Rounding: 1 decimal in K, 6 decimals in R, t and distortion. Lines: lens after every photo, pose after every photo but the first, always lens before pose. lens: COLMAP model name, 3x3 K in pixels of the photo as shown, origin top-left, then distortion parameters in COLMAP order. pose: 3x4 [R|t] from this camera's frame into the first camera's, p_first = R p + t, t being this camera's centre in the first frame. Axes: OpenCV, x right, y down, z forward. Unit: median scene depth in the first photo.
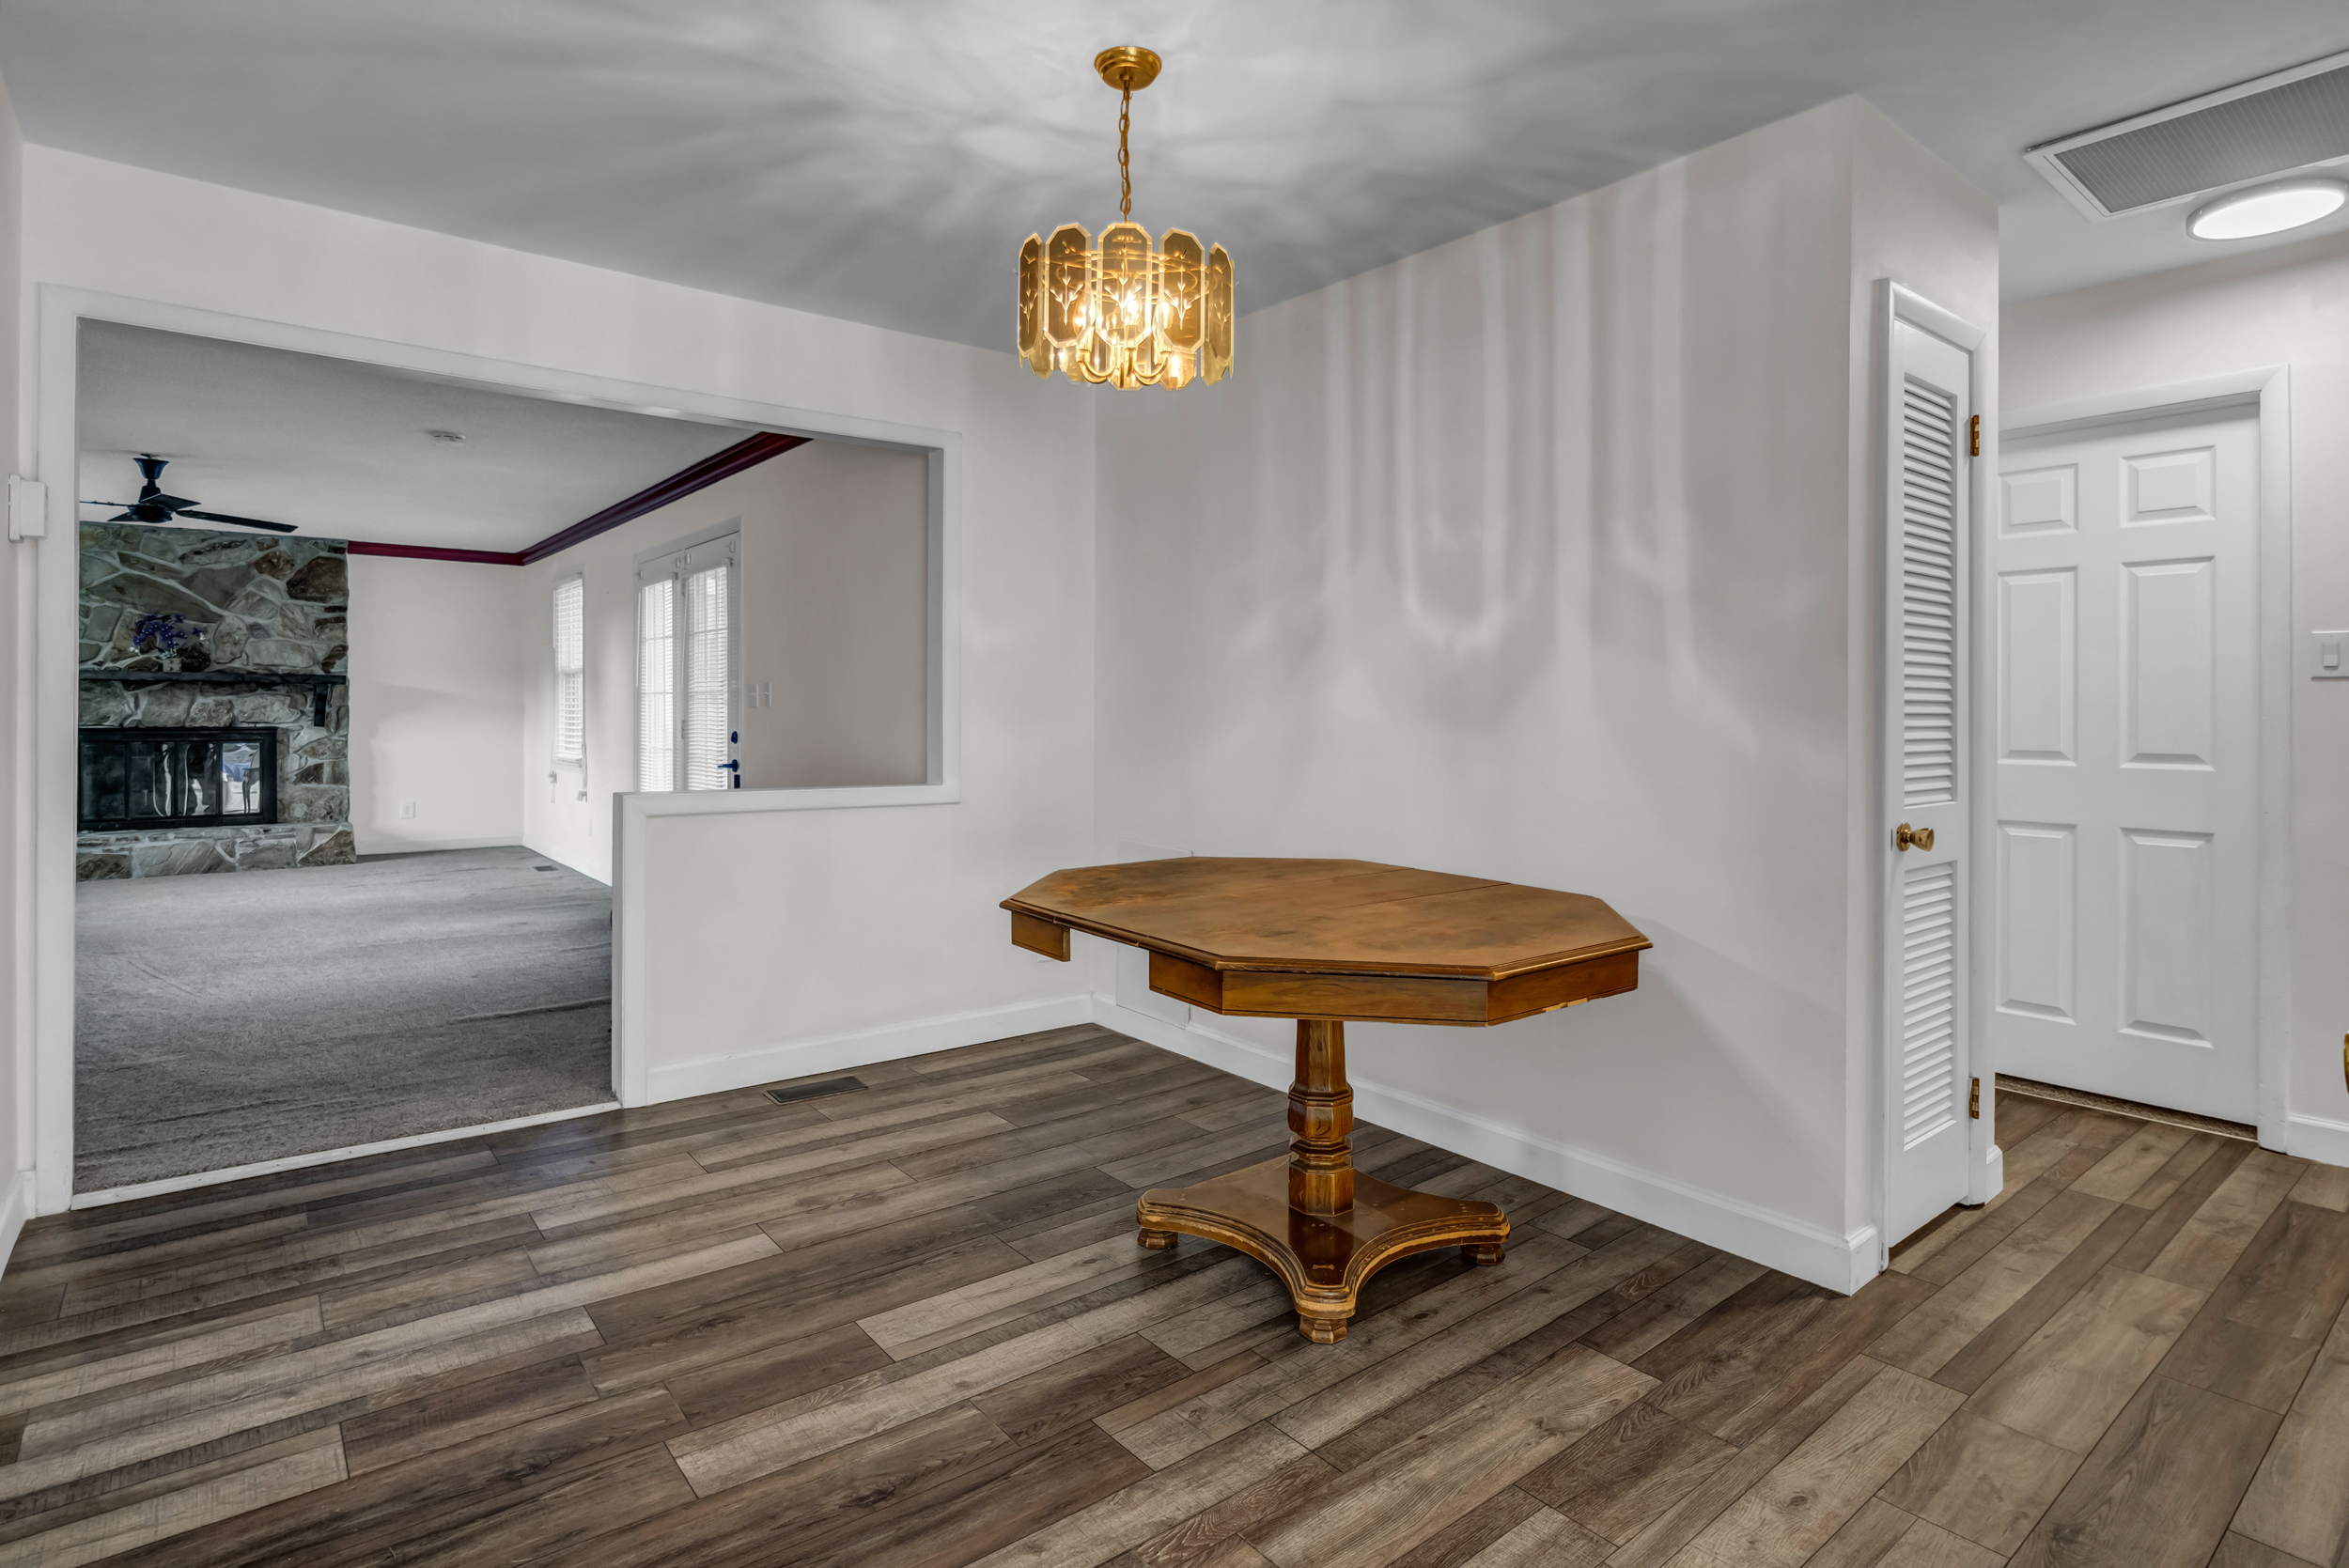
lens RADIAL K [[1177.7, 0, 1147.5], [0, 1177.7, 708.5], [0, 0, 1]] dist [-0.004322, -0.001048]
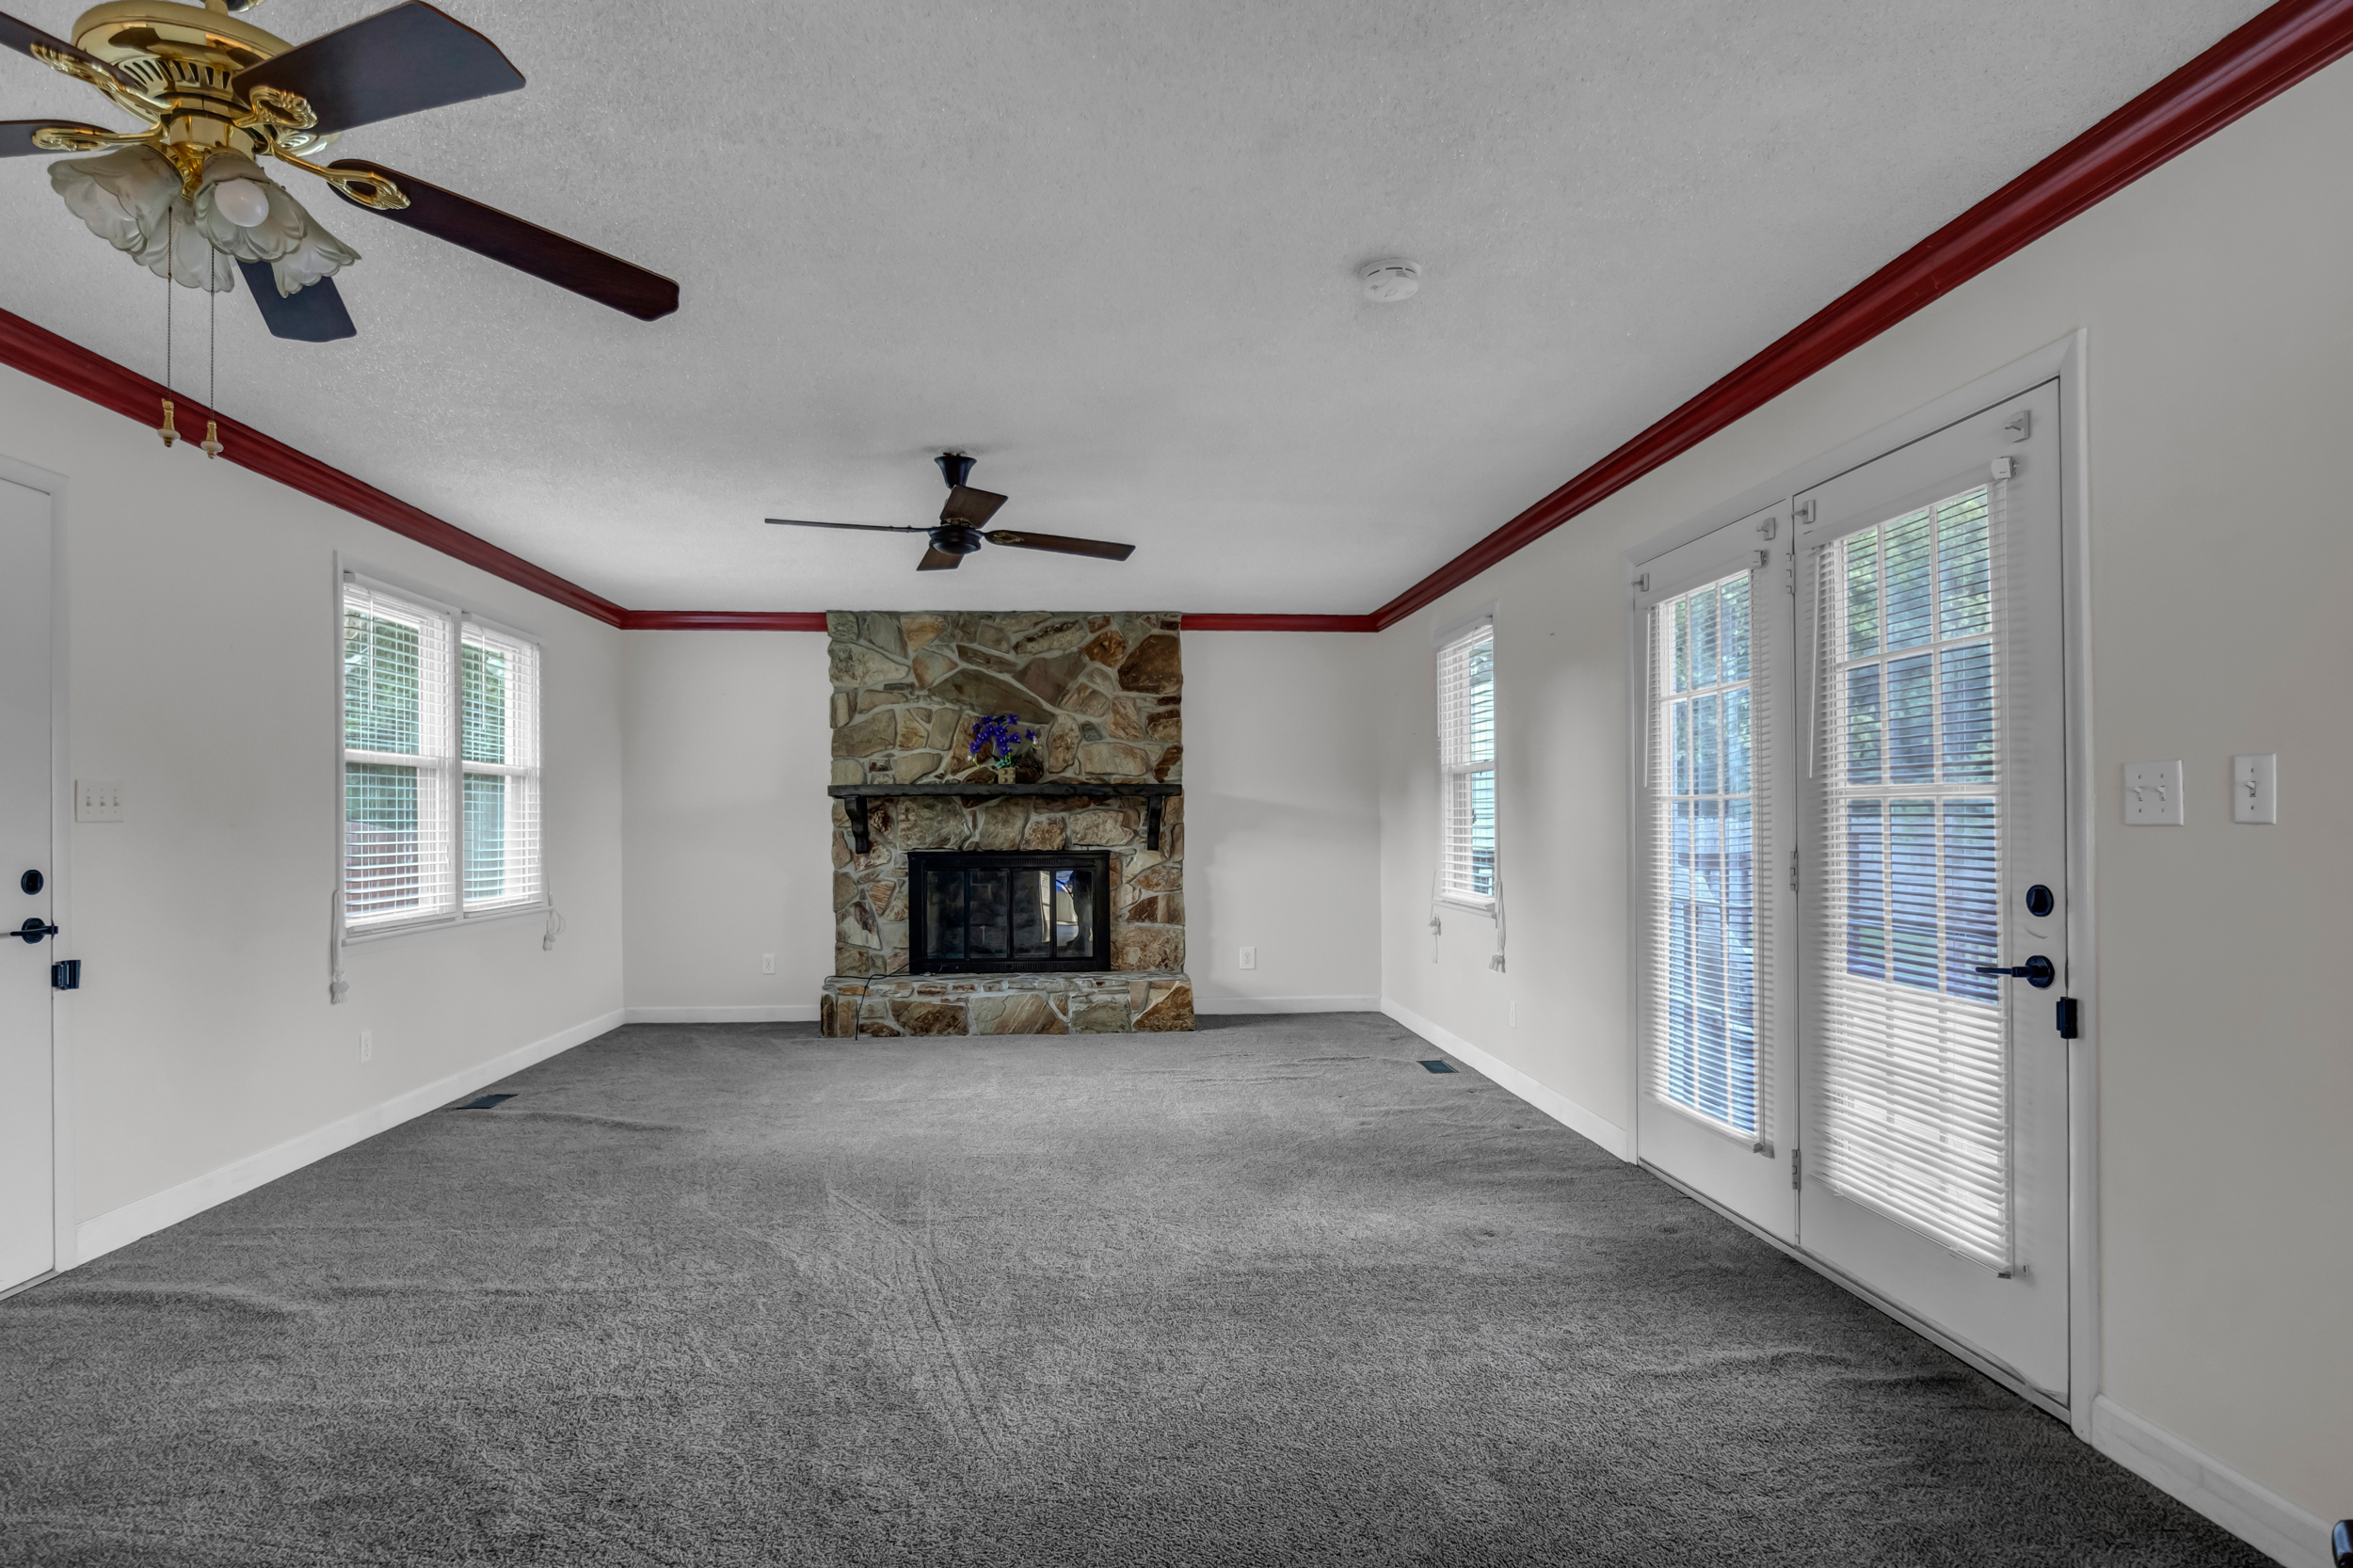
lens RADIAL K [[1179.7, 0, 1177.0], [0, 1179.7, 801.9], [0, 0, 1]] dist [-0.004322, -0.001048]
pose [[0.836543, -0.015660, -0.547678, -0.266586], [0.007067, 0.999817, -0.017794, -0.002955], [0.547856, 0.011015, 0.836500, 0.358414]]
